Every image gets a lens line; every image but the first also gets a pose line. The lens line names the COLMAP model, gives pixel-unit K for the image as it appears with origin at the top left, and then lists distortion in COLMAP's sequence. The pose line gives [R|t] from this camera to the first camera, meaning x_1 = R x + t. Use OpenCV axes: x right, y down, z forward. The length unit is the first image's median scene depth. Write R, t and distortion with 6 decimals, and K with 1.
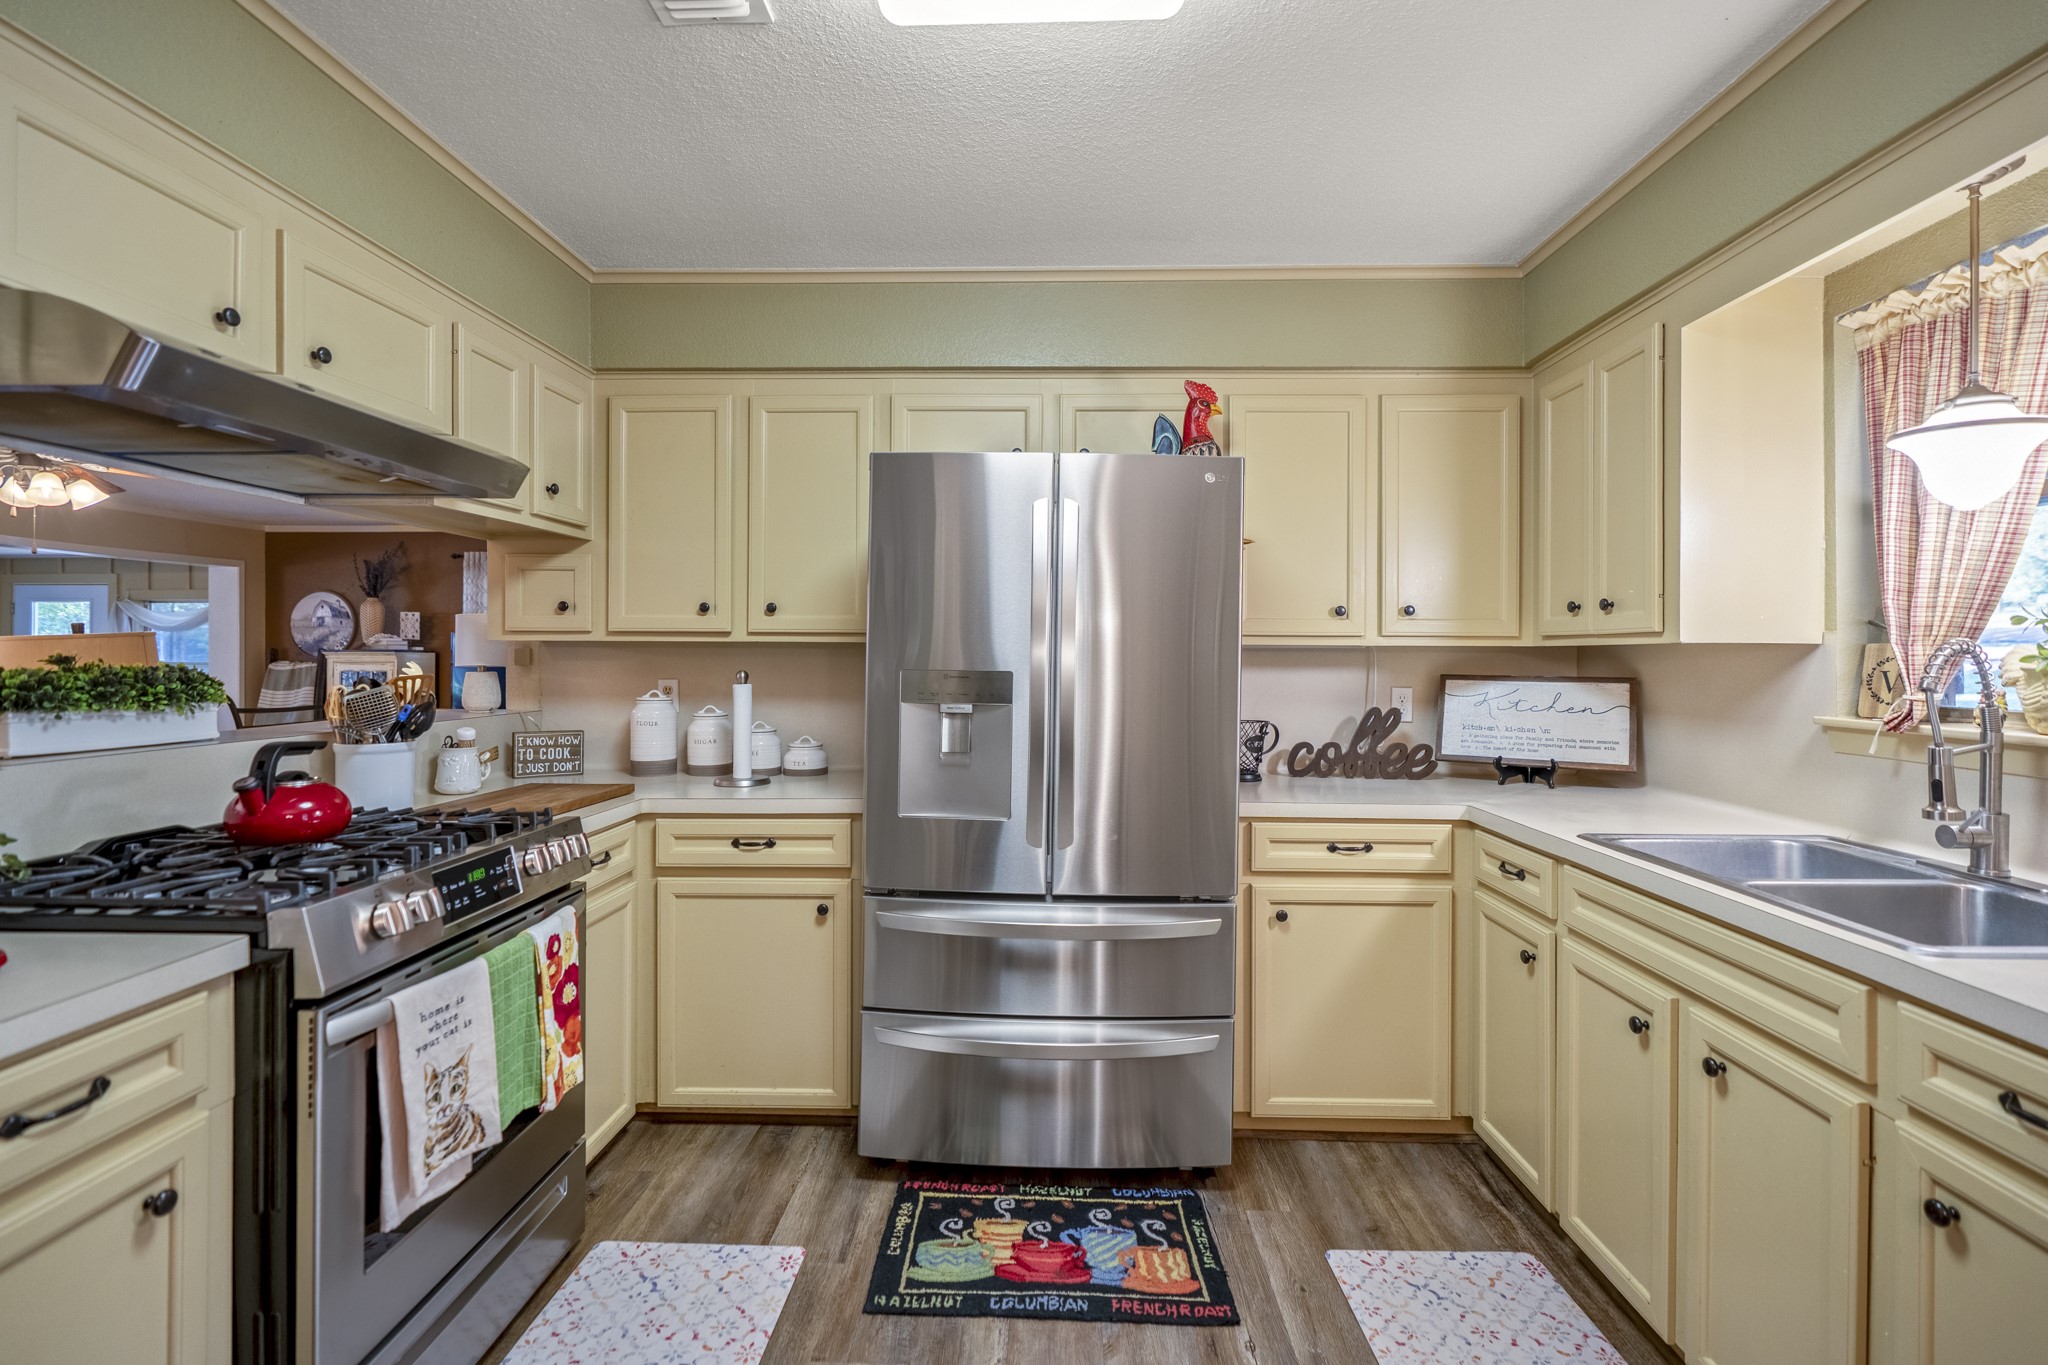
lens RADIAL K [[951.3, 0, 1014.6], [0, 951.3, 640.3], [0, 0, 1]] dist [-0.003320, -0.000203]
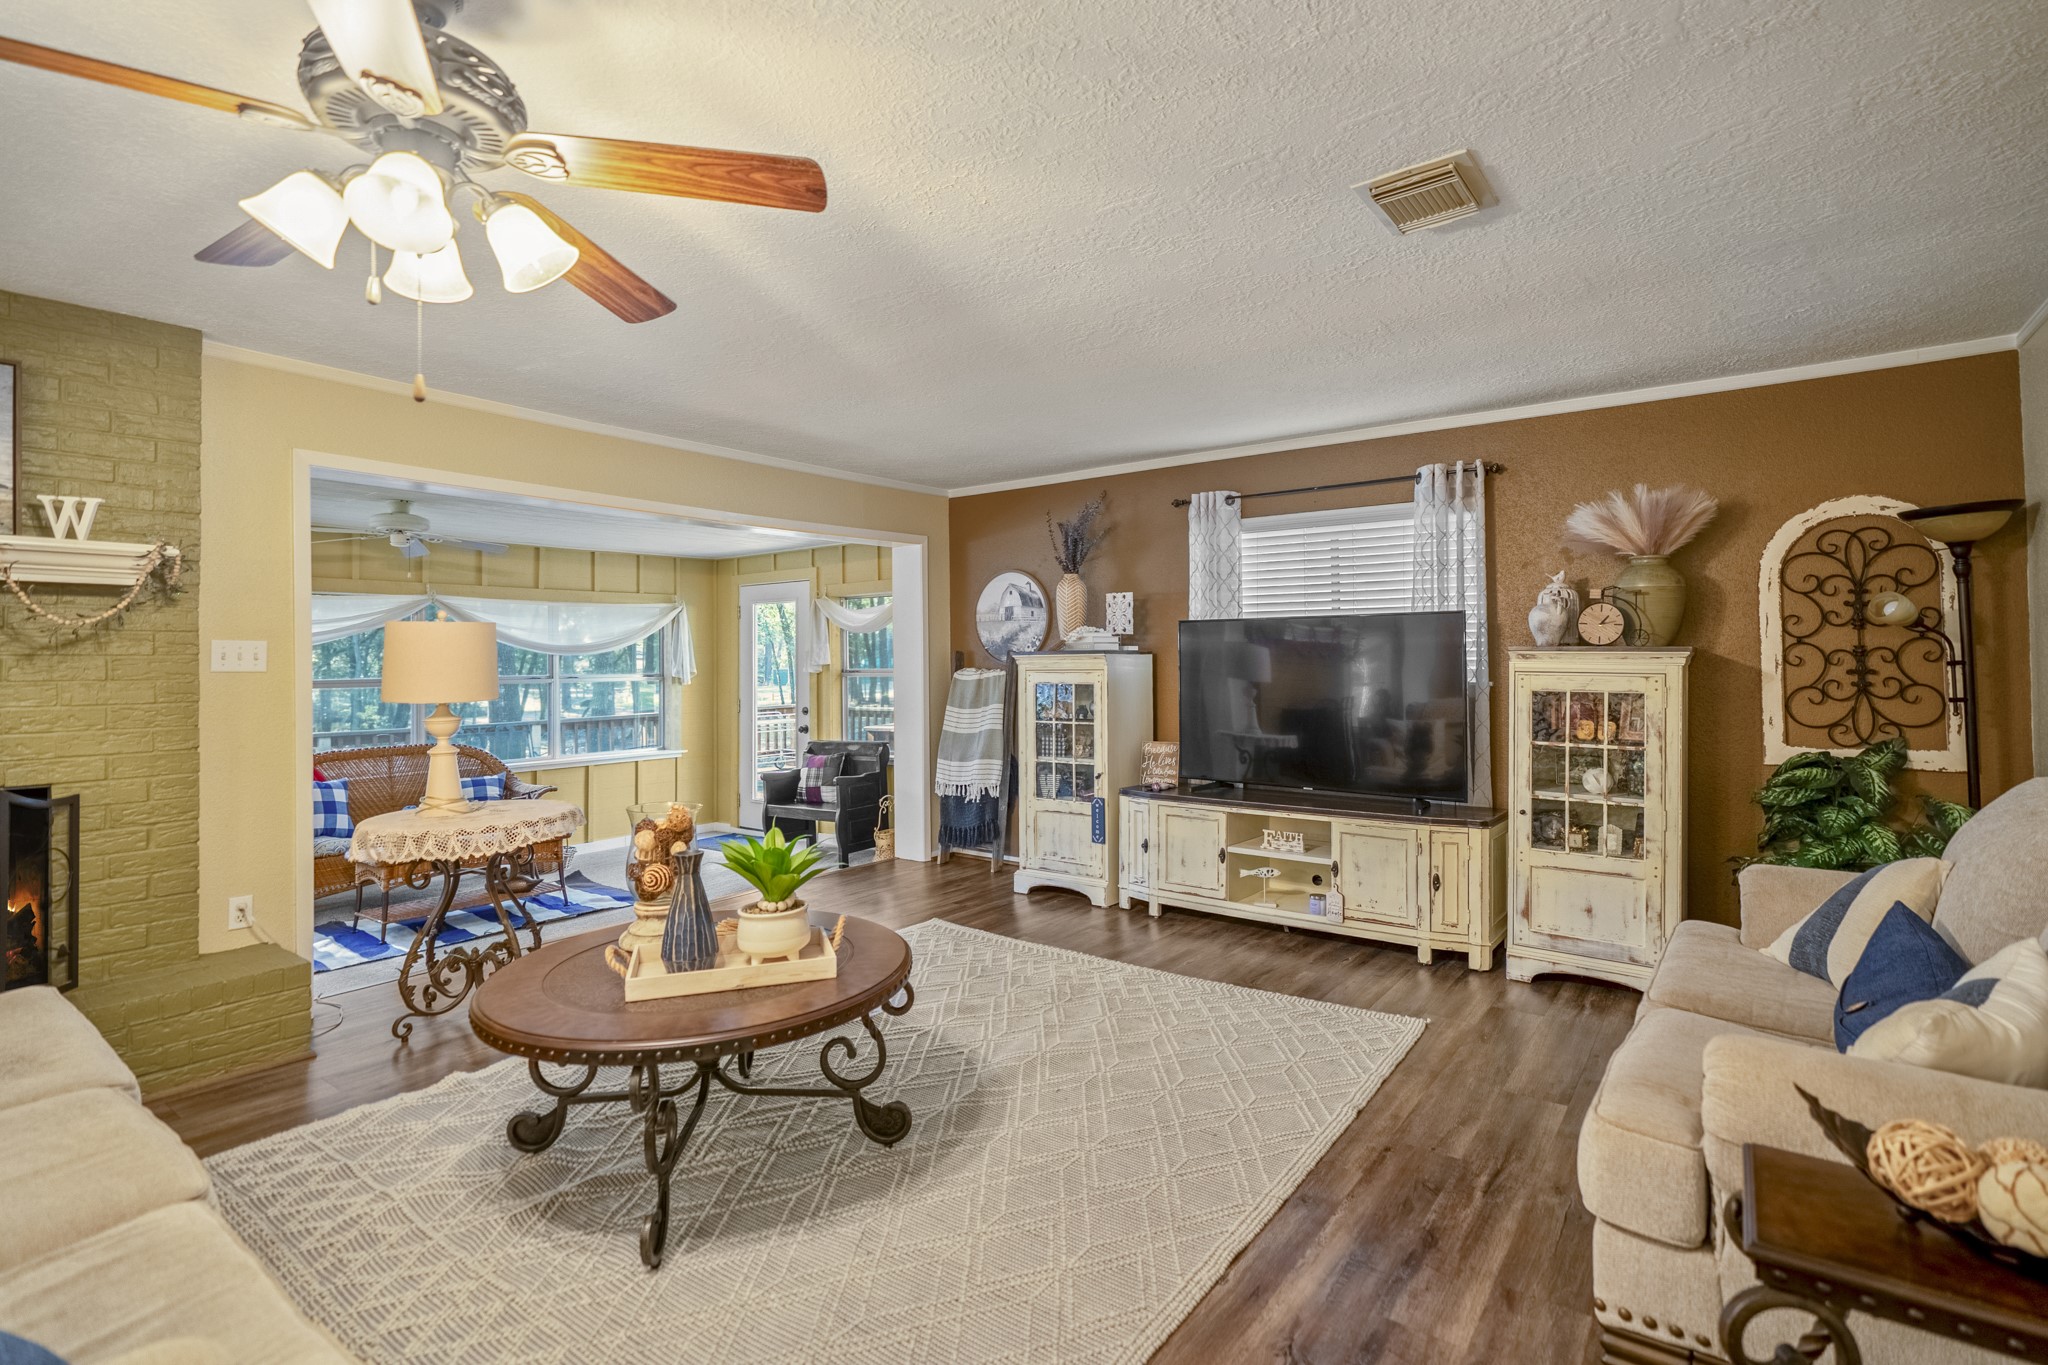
lens RADIAL K [[960.0, 0, 1029.7], [0, 960.0, 651.1], [0, 0, 1]] dist [-0.005281, -0.000475]
pose [[0.821834, -0.013984, -0.569555, -1.184735], [0.020178, 0.999786, 0.004568, 0.024171], [0.569369, -0.015246, 0.821940, 1.599155]]
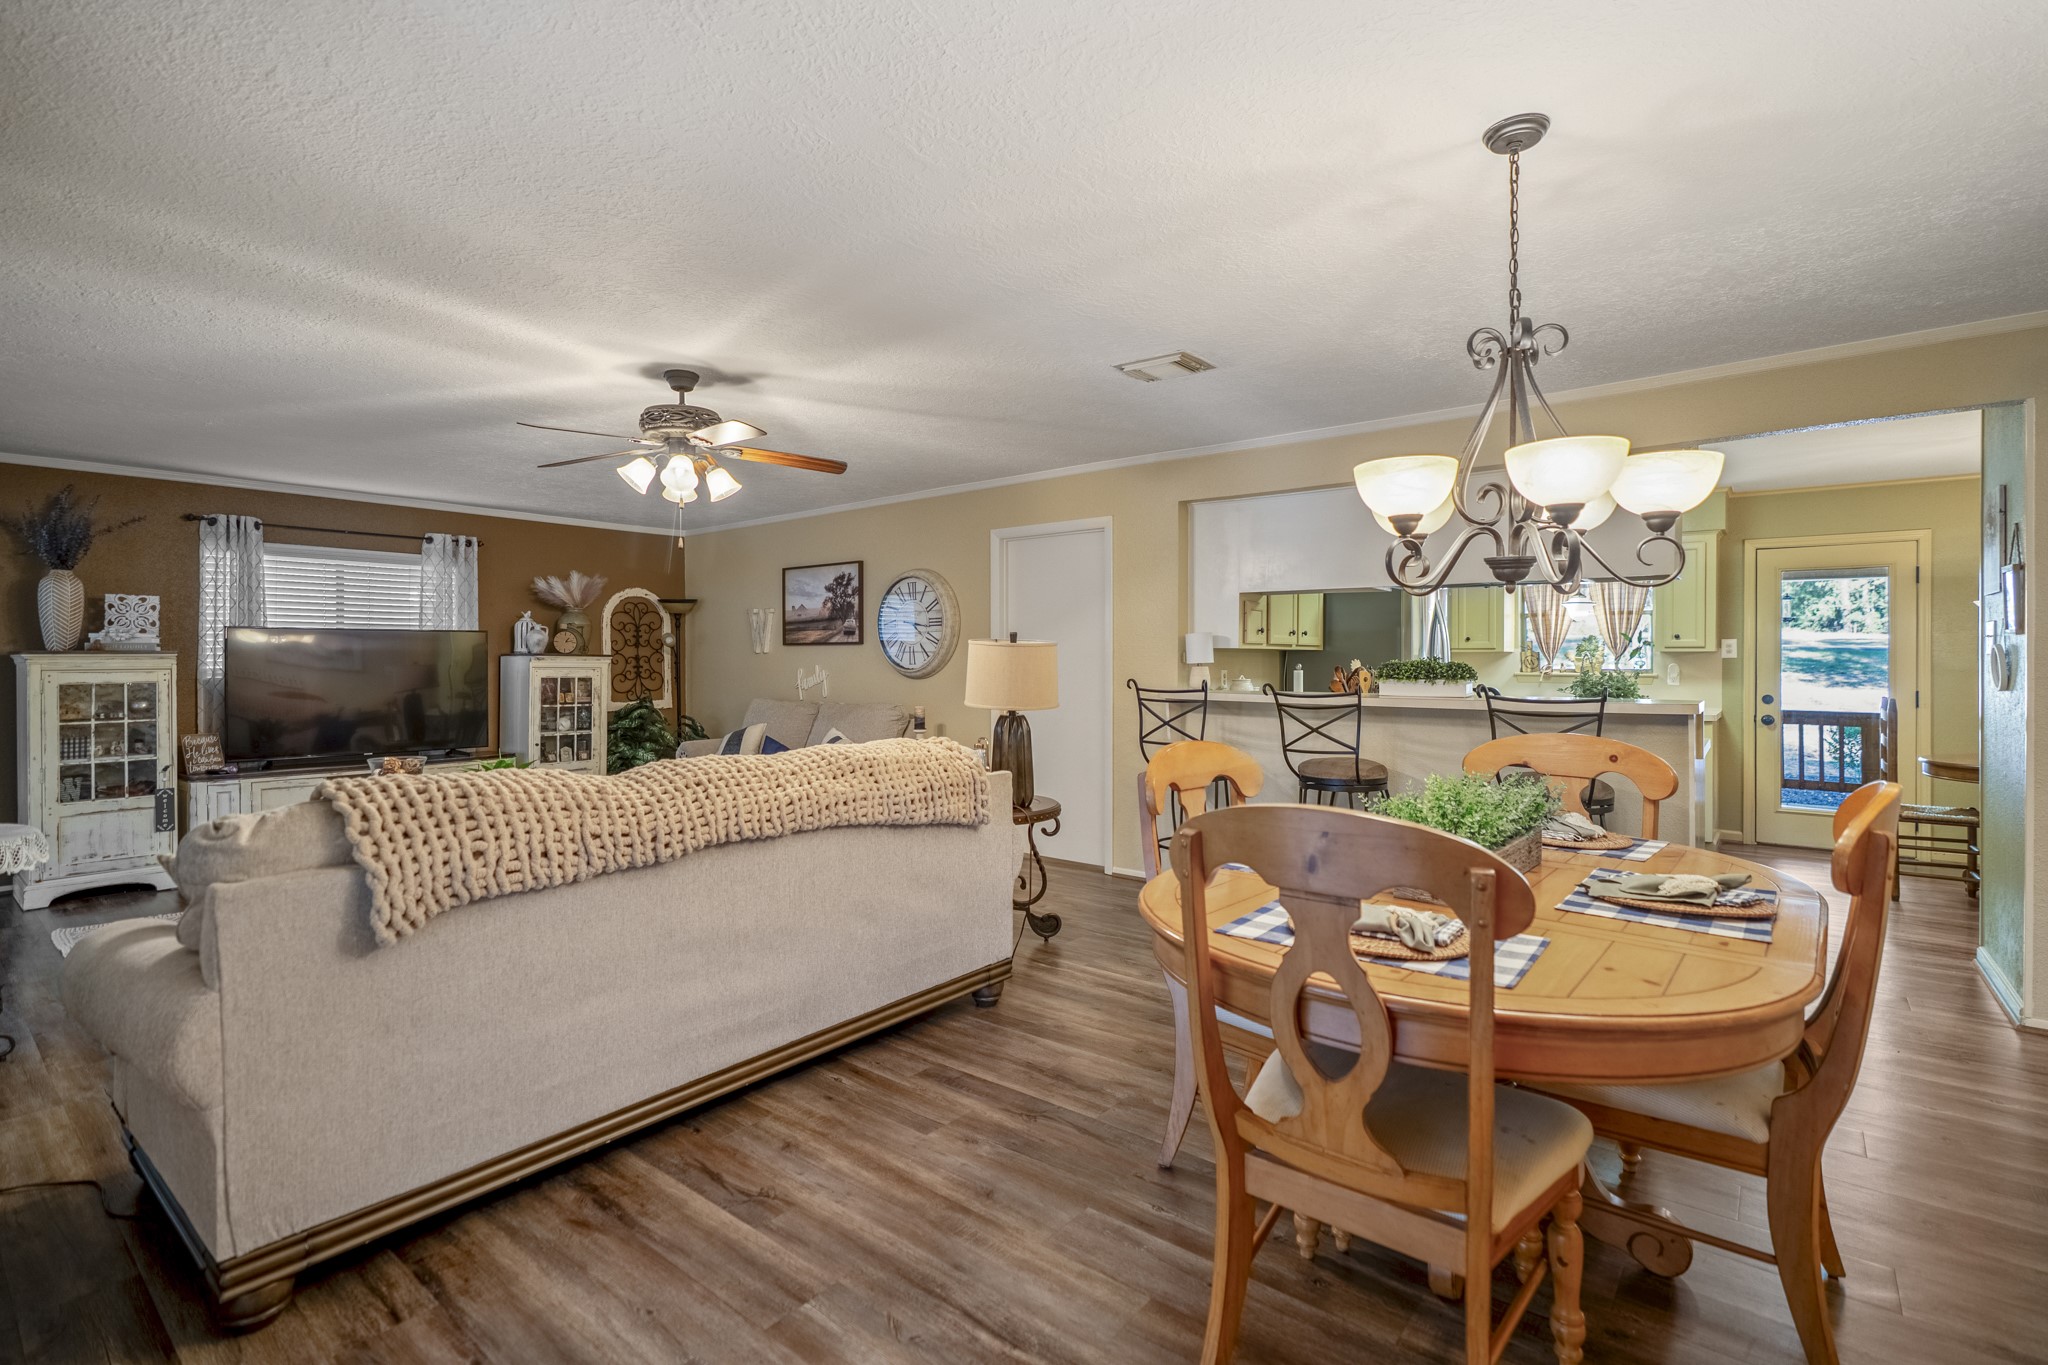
lens RADIAL K [[956.9, 0, 1025.9], [0, 956.9, 659.6], [0, 0, 1]] dist [-0.001181, -0.000036]
pose [[0.600927, -0.004749, 0.799290, -3.048438], [-0.012566, 0.999803, 0.015387, -0.008264], [-0.799205, -0.019290, 0.600749, 0.314744]]
